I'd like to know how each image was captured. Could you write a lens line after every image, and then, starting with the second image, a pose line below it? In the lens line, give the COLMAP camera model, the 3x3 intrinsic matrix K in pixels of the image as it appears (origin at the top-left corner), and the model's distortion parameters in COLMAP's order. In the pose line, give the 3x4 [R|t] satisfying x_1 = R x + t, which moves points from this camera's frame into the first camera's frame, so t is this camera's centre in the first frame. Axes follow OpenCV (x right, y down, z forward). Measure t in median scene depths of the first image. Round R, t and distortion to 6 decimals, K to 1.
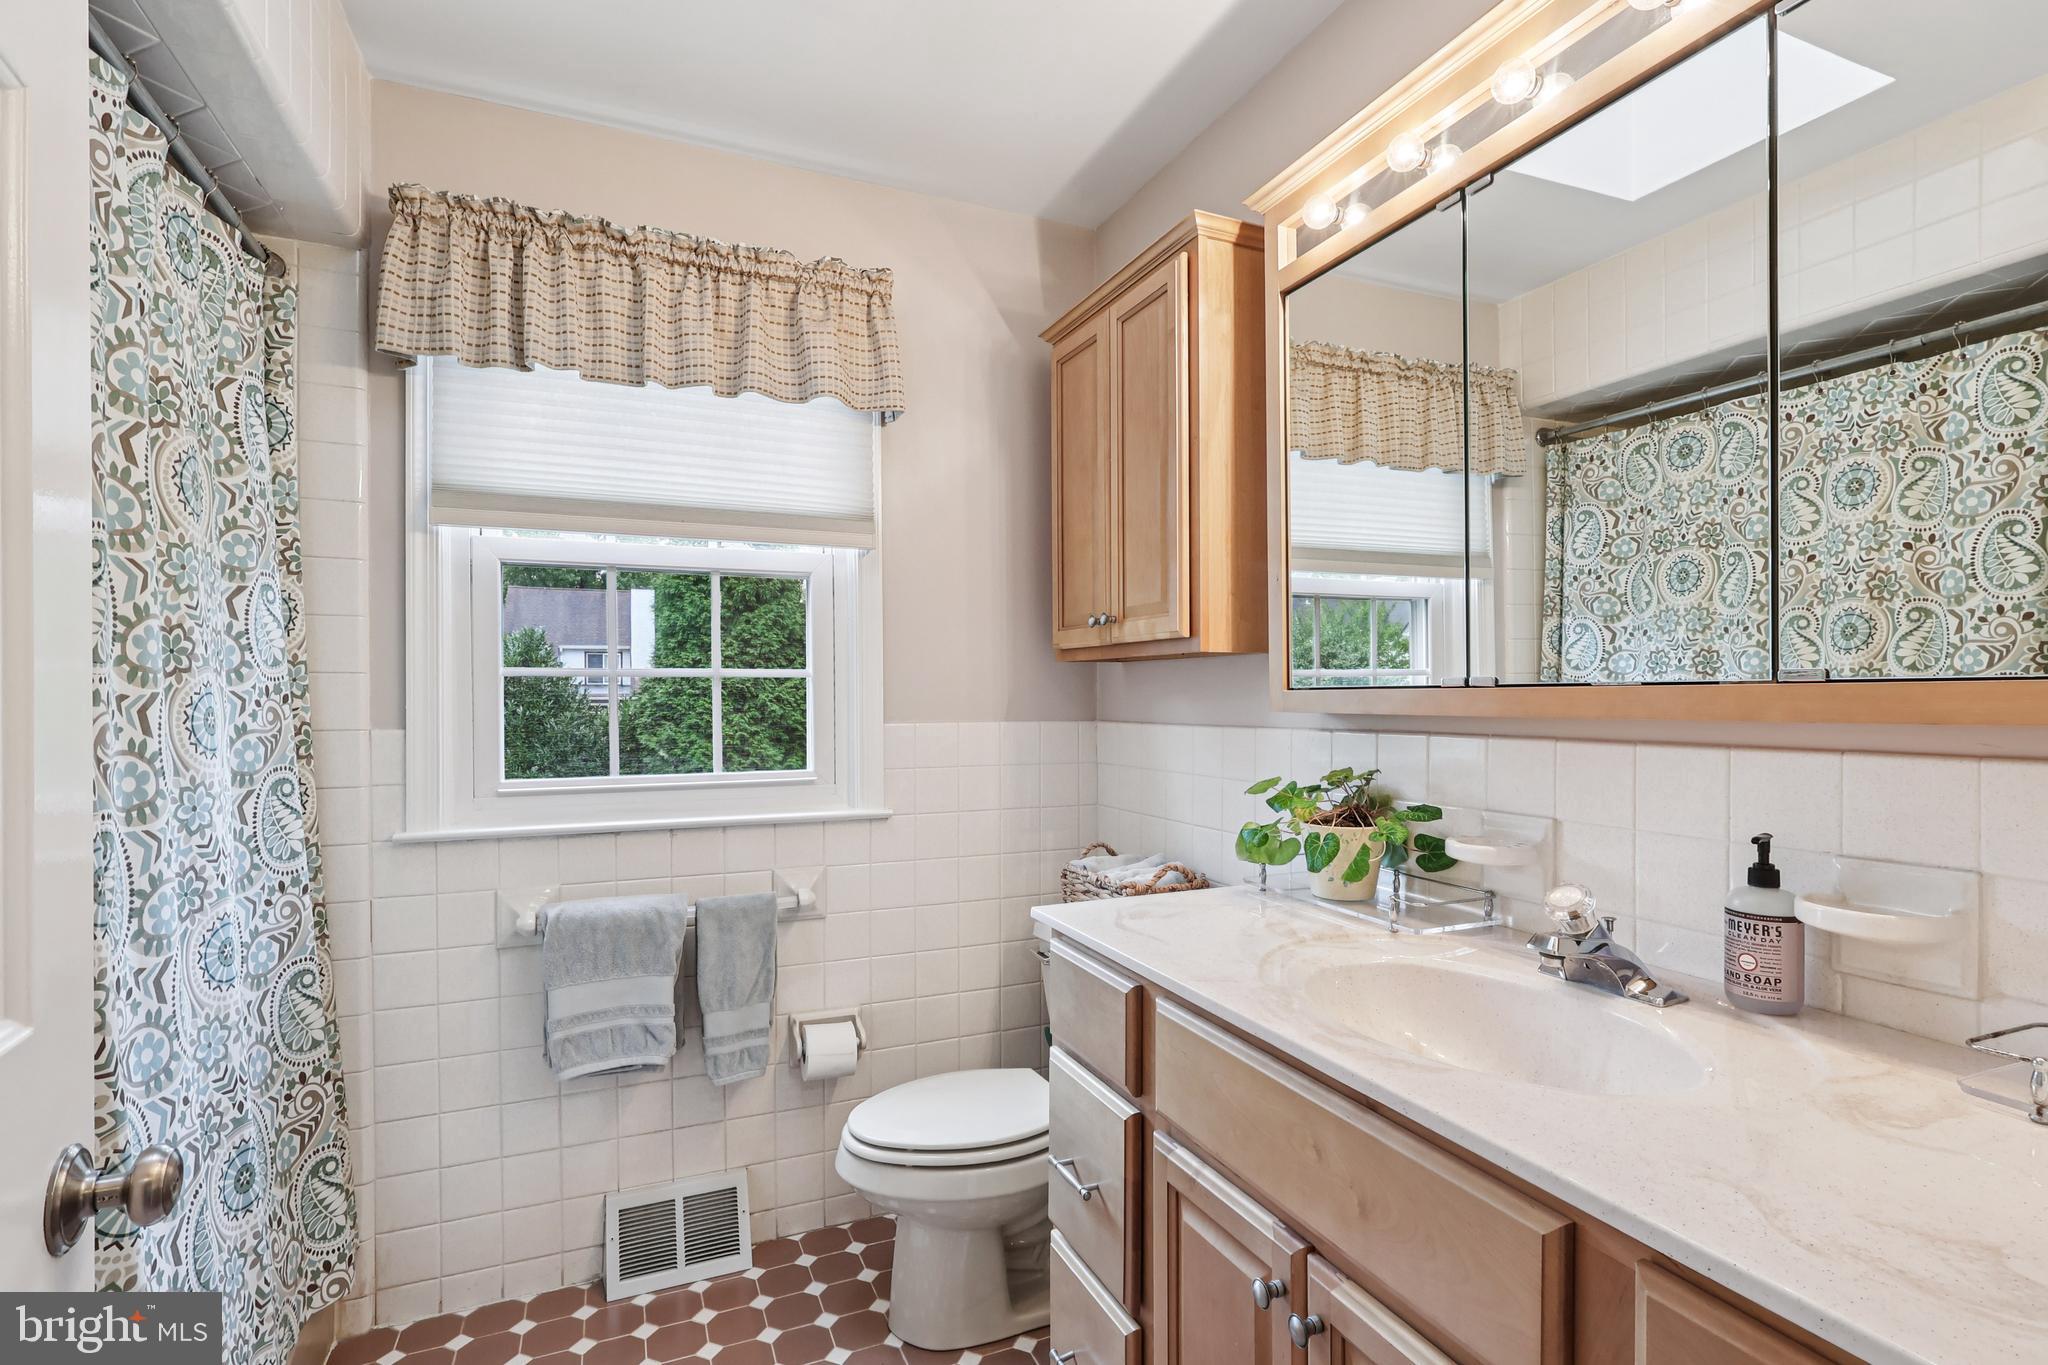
lens RADIAL K [[991.9, 0, 1009.2], [0, 991.9, 678.0], [0, 0, 1]] dist [-0.001744, 0.000022]
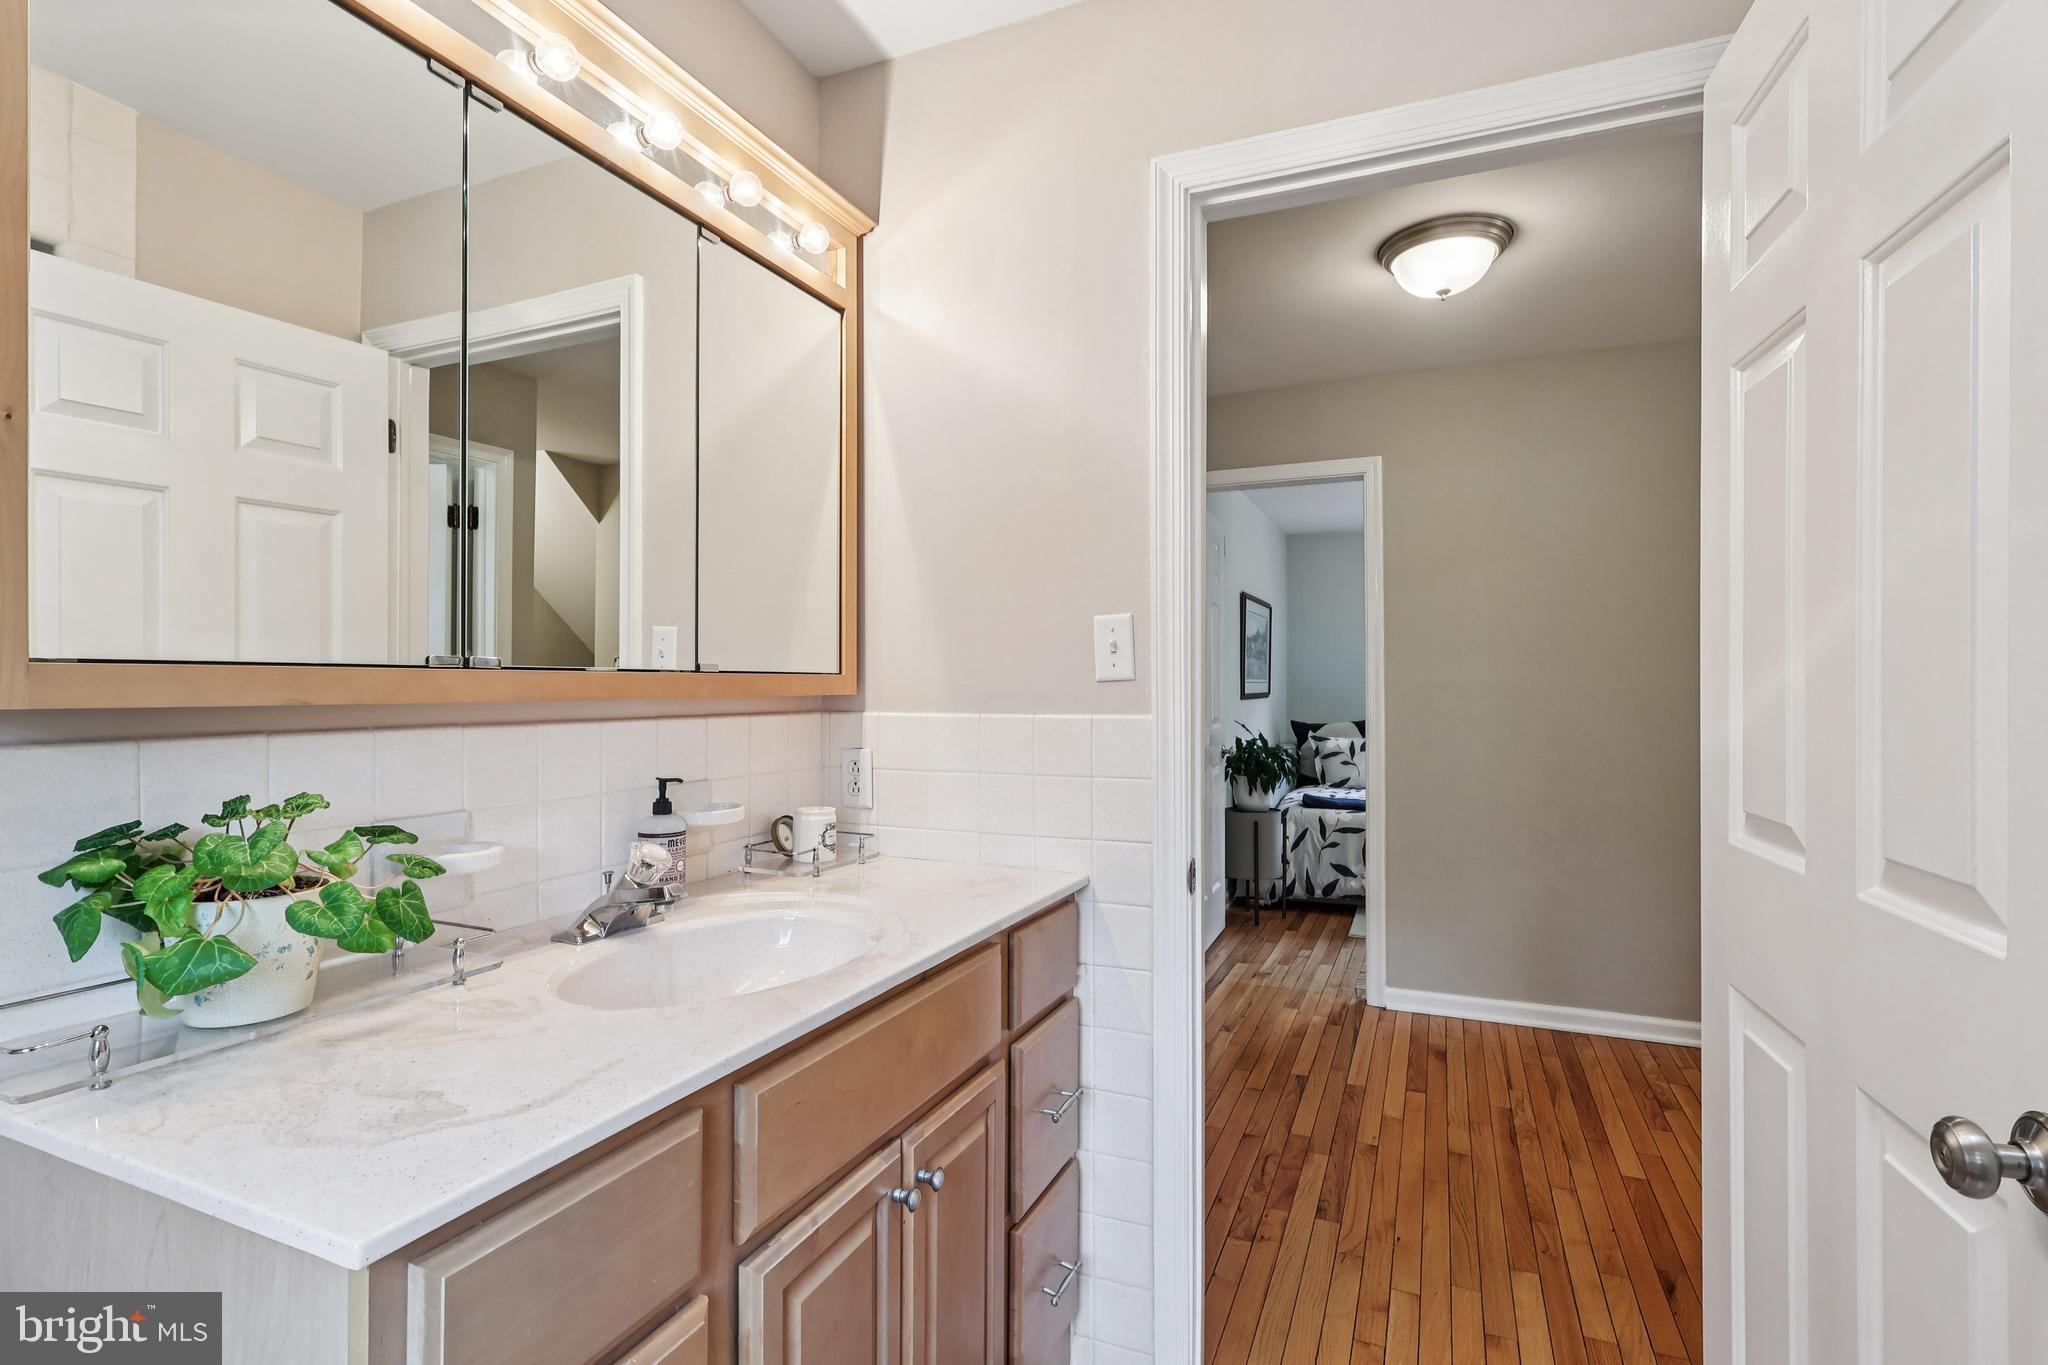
lens RADIAL K [[991.9, 0, 1009.2], [0, 991.9, 678.0], [0, 0, 1]] dist [-0.001744, 0.000022]
pose [[-0.689746, 0.008647, 0.723999, -0.613424], [-0.010960, 0.999689, -0.022381, 0.040509], [-0.723968, -0.023372, -0.689437, 1.612627]]
